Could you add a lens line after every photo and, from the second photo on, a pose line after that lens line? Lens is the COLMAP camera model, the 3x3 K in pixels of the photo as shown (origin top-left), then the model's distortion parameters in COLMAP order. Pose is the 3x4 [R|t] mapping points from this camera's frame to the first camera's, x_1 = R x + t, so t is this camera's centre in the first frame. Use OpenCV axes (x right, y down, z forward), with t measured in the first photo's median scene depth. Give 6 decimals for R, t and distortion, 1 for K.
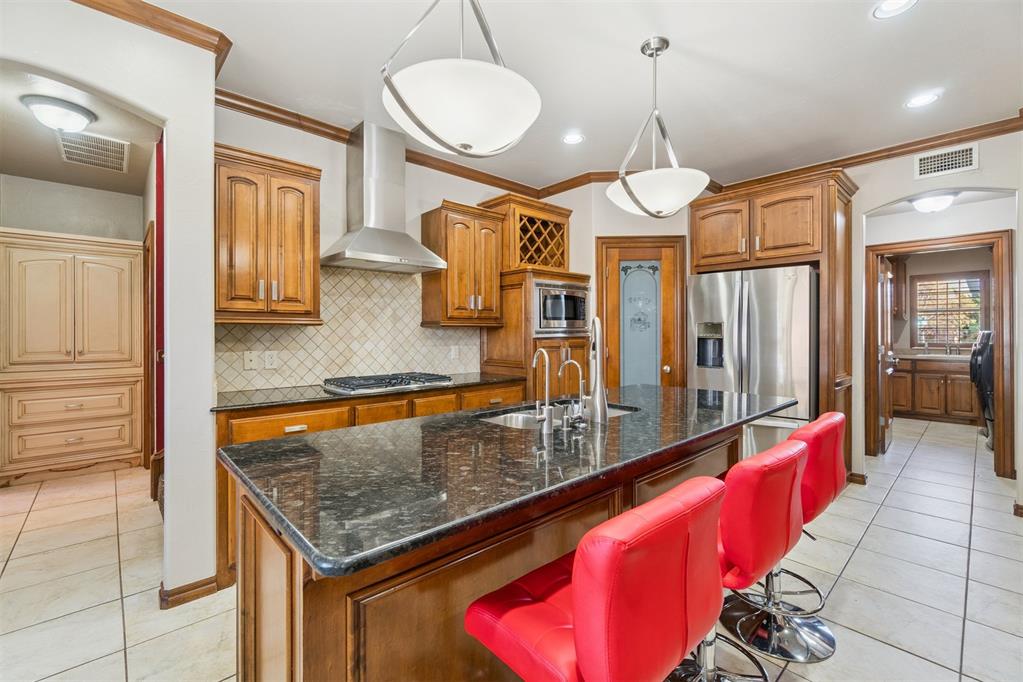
lens RADIAL K [[439.4, 0, 513.6], [0, 439.4, 334.7], [0, 0, 1]] dist [-0.003186, 0.000777]
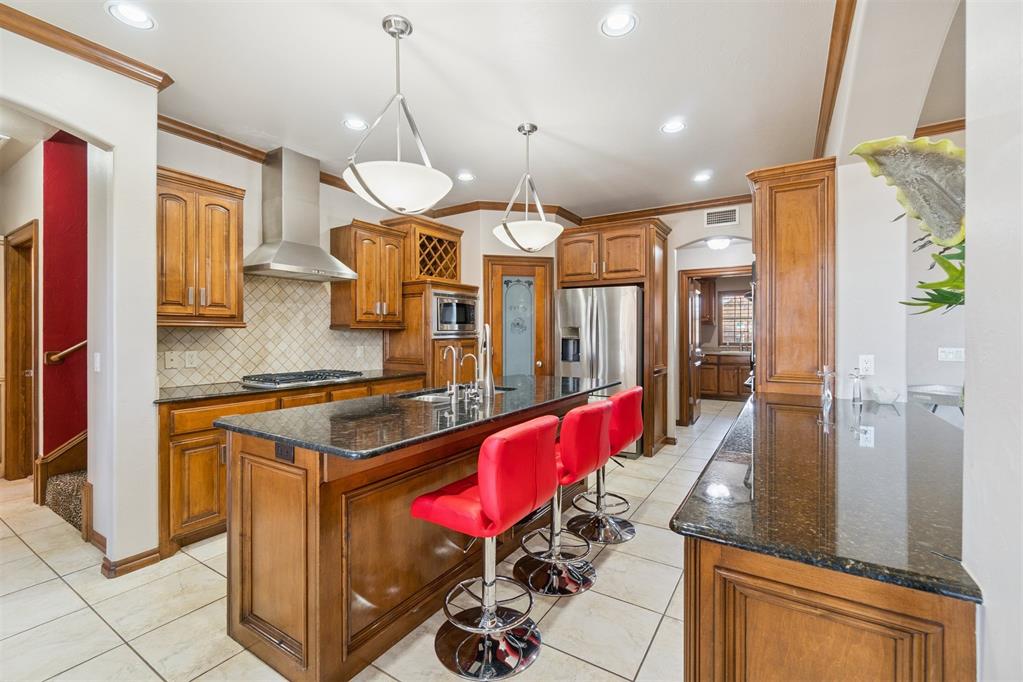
lens RADIAL K [[439.4, 0, 513.6], [0, 439.4, 334.7], [0, 0, 1]] dist [-0.003186, 0.000777]
pose [[0.965719, 0.001508, 0.259584, -0.050023], [-0.000565, 0.999993, -0.003710, 0.000019], [-0.259588, 0.003436, 0.965713, -0.205610]]
